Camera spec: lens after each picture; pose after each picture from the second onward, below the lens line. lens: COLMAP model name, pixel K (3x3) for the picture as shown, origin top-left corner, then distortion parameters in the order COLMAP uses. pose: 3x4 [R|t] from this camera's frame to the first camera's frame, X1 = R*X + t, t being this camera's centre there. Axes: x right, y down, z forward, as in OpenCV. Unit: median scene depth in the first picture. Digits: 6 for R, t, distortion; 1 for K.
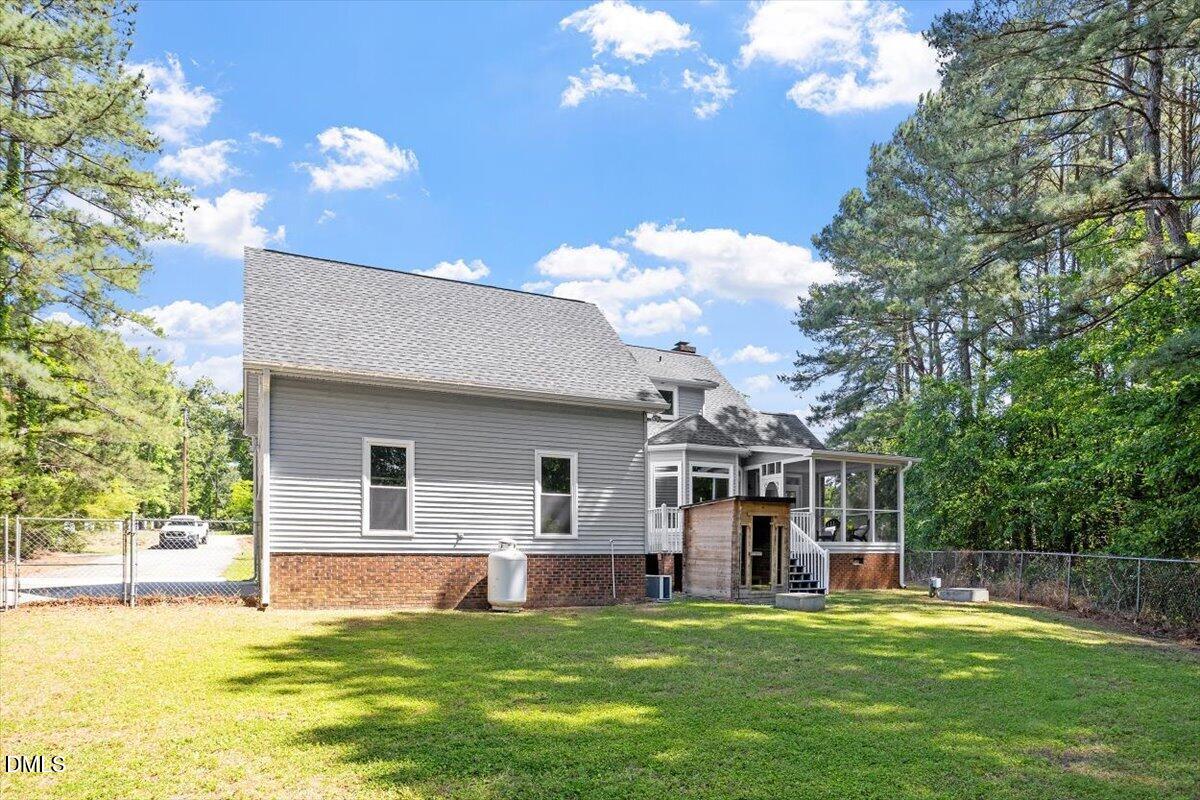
lens RADIAL K [[586.8, 0, 598.3], [0, 586.8, 373.8], [0, 0, 1]] dist [-0.052369, 0.037233]
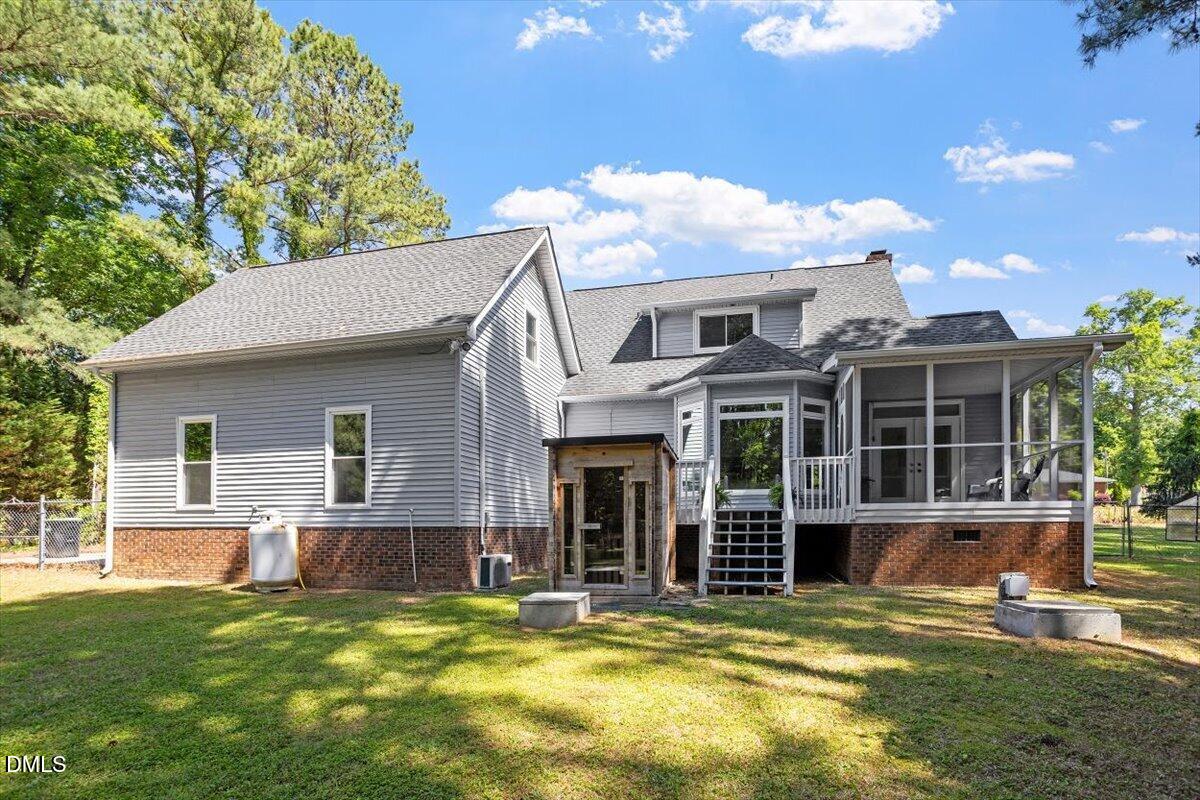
lens RADIAL K [[580.3, 0, 600.4], [0, 580.3, 381.0], [0, 0, 1]] dist [-0.053288, 0.029269]
pose [[0.810593, -0.150689, -0.565890, 0.761957], [0.179295, 0.983782, -0.005141, 0.178727], [0.557487, -0.097295, 0.824465, 0.565256]]
